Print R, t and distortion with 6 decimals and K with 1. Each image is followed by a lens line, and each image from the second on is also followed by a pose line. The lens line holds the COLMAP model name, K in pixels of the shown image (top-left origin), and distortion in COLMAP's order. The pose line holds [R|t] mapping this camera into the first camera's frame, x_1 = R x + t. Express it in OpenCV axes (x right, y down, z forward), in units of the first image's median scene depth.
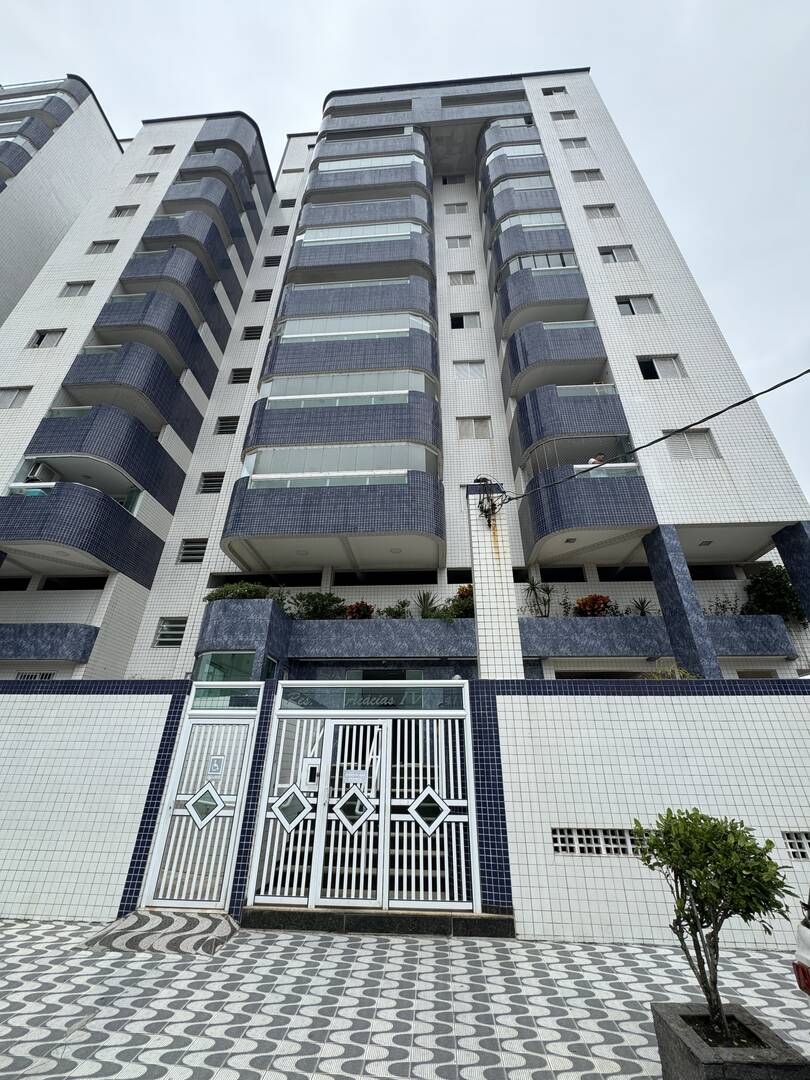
lens RADIAL K [[429.0, 0, 404.8], [0, 429.0, 538.8], [0, 0, 1]] dist [-0.002694, 0.000307]
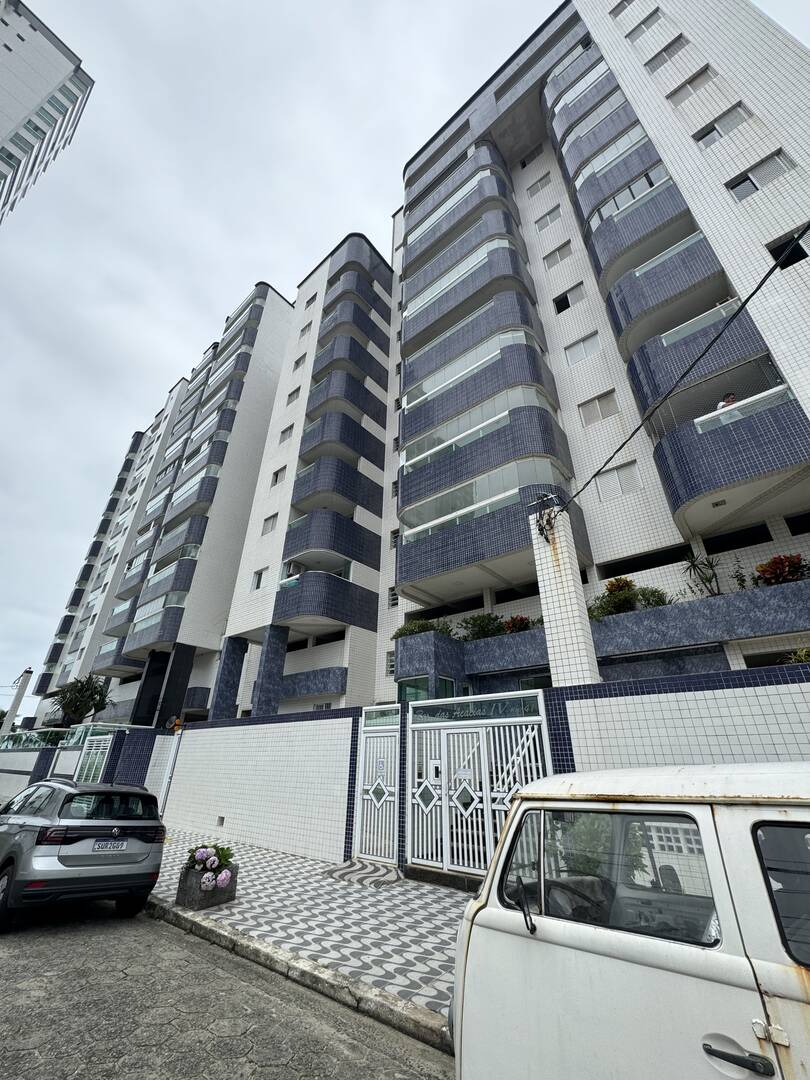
lens RADIAL K [[429.0, 0, 408.7], [0, 429.0, 539.9], [0, 0, 1]] dist [-0.002694, 0.000307]
pose [[0.811149, -0.273291, -0.517059, 0.304857], [0.273559, 0.958722, -0.077579, -0.029438], [0.516917, -0.078518, 0.852427, -0.058858]]
